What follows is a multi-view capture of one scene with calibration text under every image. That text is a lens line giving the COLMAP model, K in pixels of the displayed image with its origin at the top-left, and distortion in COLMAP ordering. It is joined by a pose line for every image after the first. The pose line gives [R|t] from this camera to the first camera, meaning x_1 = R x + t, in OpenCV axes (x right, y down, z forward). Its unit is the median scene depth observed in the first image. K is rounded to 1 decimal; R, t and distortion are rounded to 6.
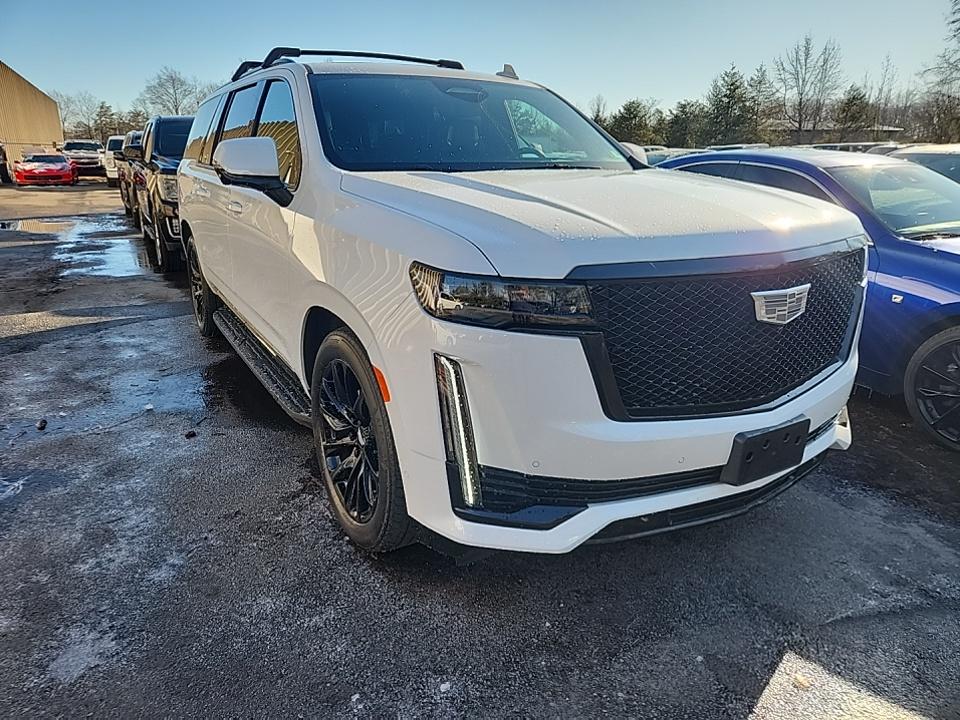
lens RADIAL K [[641.9, 0, 480.0], [0, 641.9, 360.0], [0, 0, 1]] dist [0.088281, -0.089998]
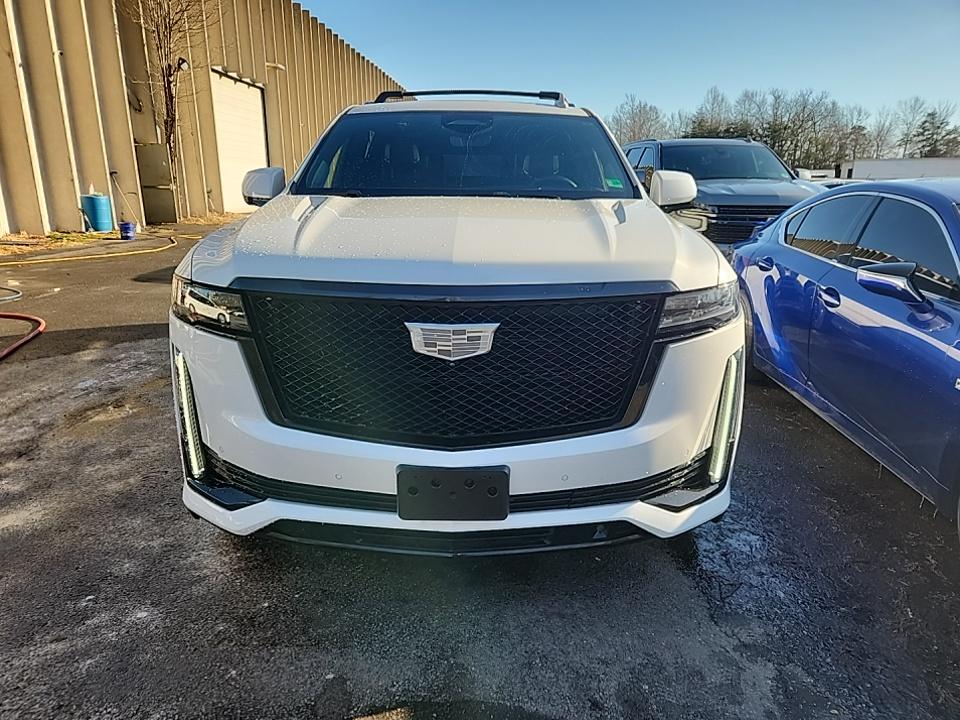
lens RADIAL K [[641.9, 0, 480.0], [0, 641.9, 360.0], [0, 0, 1]] dist [0.088281, -0.089998]
pose [[0.866701, 0.142023, -0.478183, 0.967743], [-0.160816, 0.986983, 0.001663, -0.065179], [0.472195, 0.075458, 0.878259, 0.192969]]
